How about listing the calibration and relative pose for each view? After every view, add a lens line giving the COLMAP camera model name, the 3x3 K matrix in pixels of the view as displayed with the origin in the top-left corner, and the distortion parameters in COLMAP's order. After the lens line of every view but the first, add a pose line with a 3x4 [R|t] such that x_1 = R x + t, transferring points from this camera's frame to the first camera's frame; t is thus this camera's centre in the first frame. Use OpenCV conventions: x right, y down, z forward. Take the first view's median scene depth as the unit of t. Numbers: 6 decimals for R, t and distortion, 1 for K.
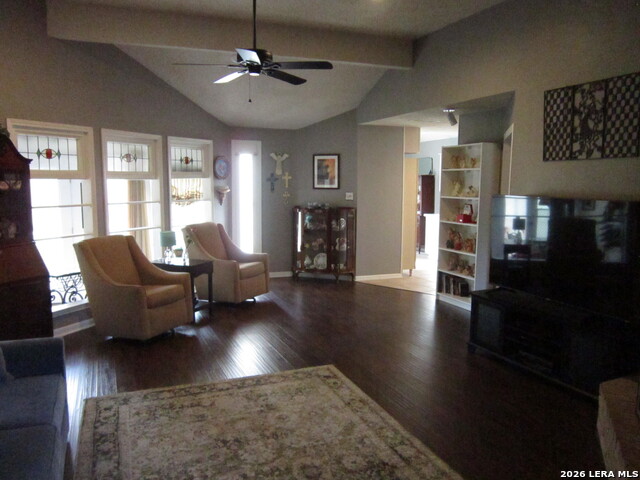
lens RADIAL K [[529.8, 0, 319.6], [0, 529.8, 241.8], [0, 0, 1]] dist [-0.033987, 0.013980]
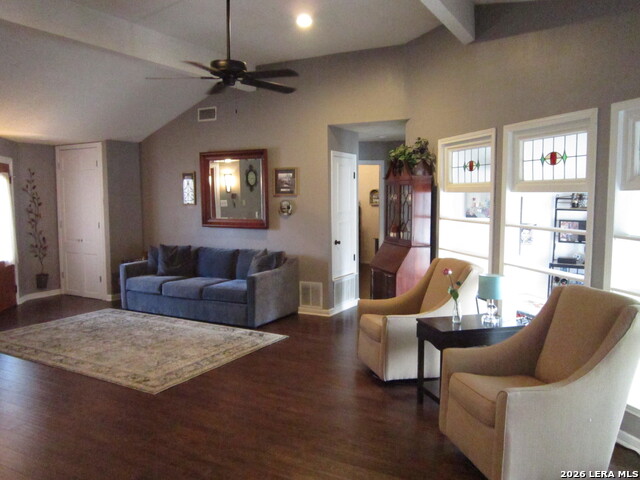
lens RADIAL K [[529.8, 0, 321.1], [0, 529.8, 240.9], [0, 0, 1]] dist [-0.033987, 0.013980]
pose [[-0.784821, 0.053431, -0.617415, 0.416271], [-0.071167, 0.981915, 0.175437, -0.250533], [0.615623, 0.181626, -0.766825, 2.194133]]
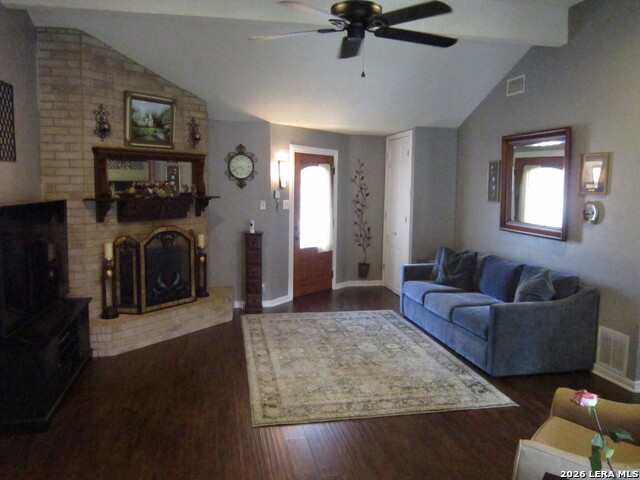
lens RADIAL K [[529.8, 0, 318.8], [0, 529.8, 241.4], [0, 0, 1]] dist [-0.033987, 0.013980]
pose [[-0.980660, -0.038900, 0.191813, -0.250329], [0.005414, 0.974283, 0.225263, -0.246472], [-0.195643, 0.221945, -0.955230, 1.991242]]
